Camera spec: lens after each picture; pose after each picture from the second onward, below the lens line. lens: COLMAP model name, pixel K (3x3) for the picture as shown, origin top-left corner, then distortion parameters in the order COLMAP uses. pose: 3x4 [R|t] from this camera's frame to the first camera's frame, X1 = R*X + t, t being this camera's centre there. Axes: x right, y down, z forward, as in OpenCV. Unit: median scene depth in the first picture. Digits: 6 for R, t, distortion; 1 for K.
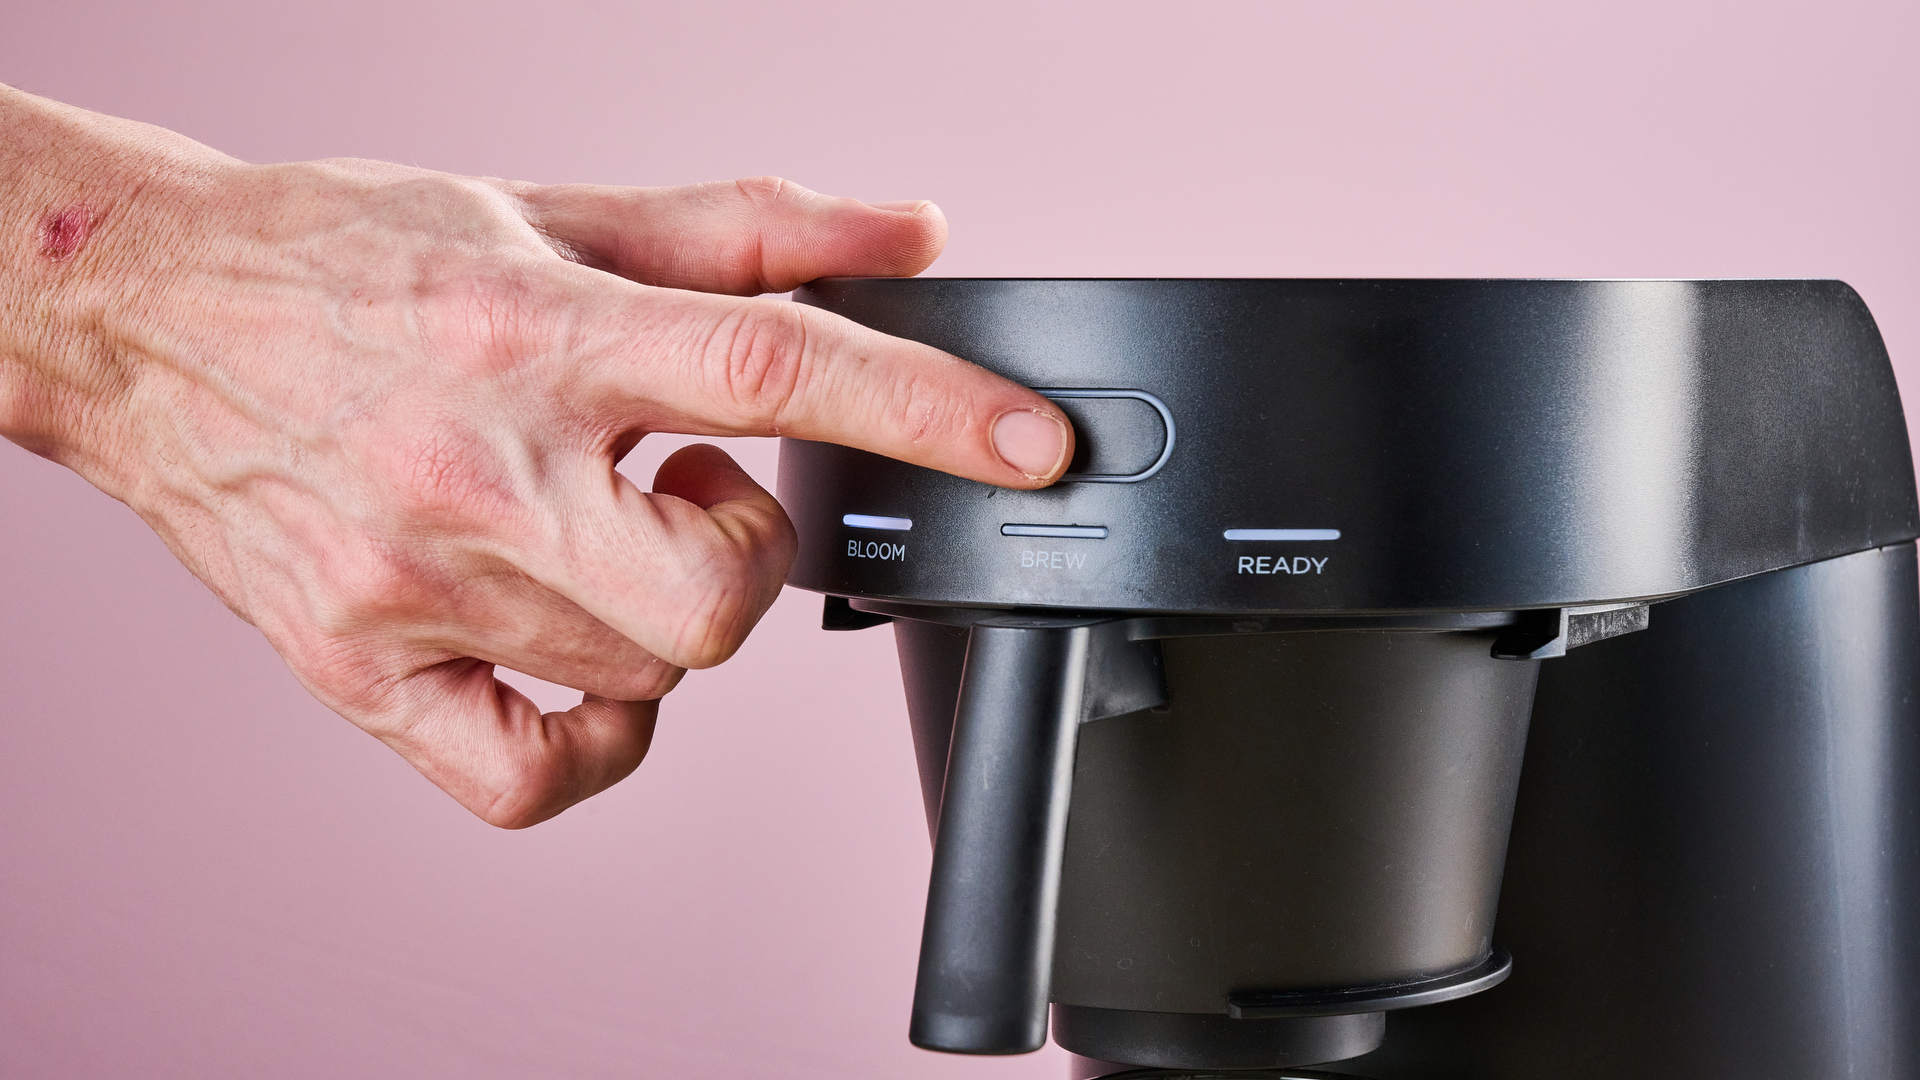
lens RADIAL K [[4389.5, 0, 960.1], [0, 4389.5, 531.1], [0, 0, 1]] dist [-0.149529, 0.000000]
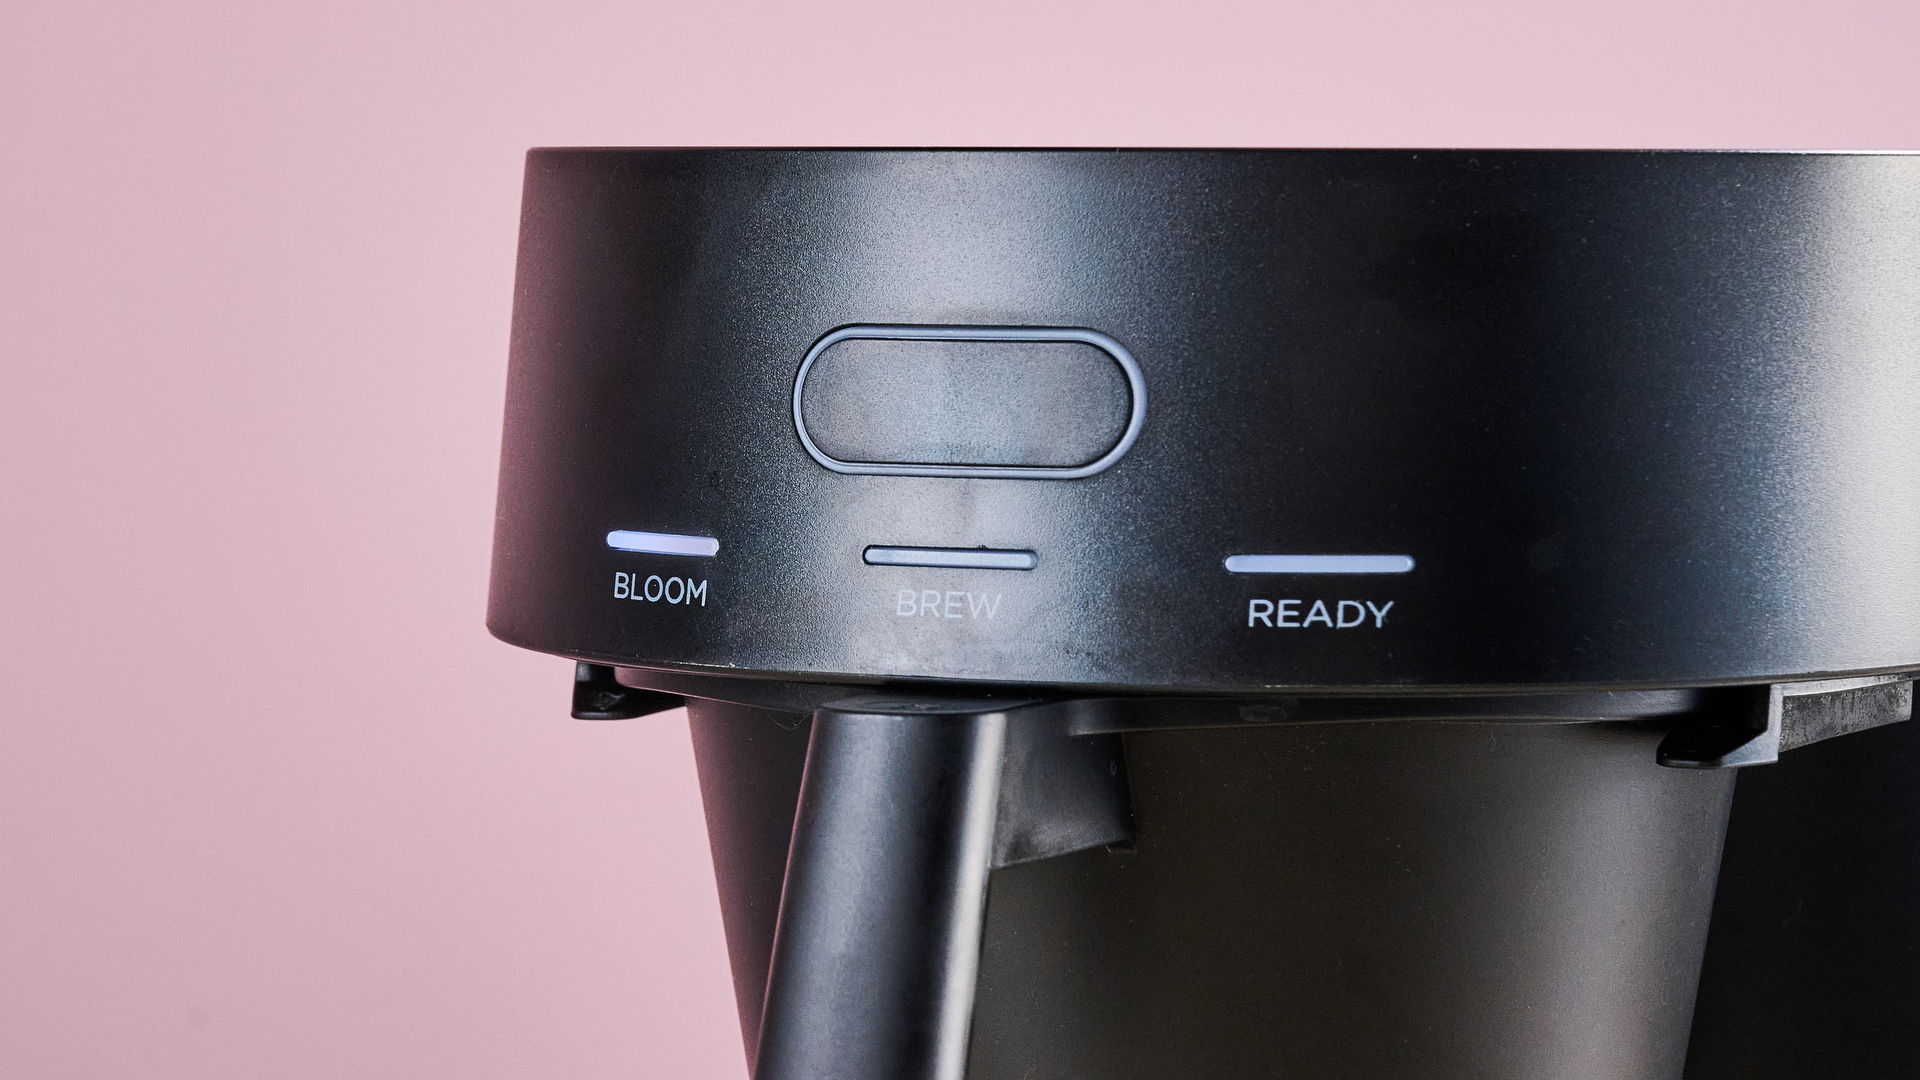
lens RADIAL K [[4389.5, 0, 955.0], [0, 4389.5, 555.5], [0, 0, 1]] dist [-0.149529, 0.000000]
pose [[0.999828, 0.001938, 0.018468, 0.010876], [-0.001939, 0.999998, 0.000078, -0.000381], [-0.018468, -0.000114, 0.999829, 0.385086]]
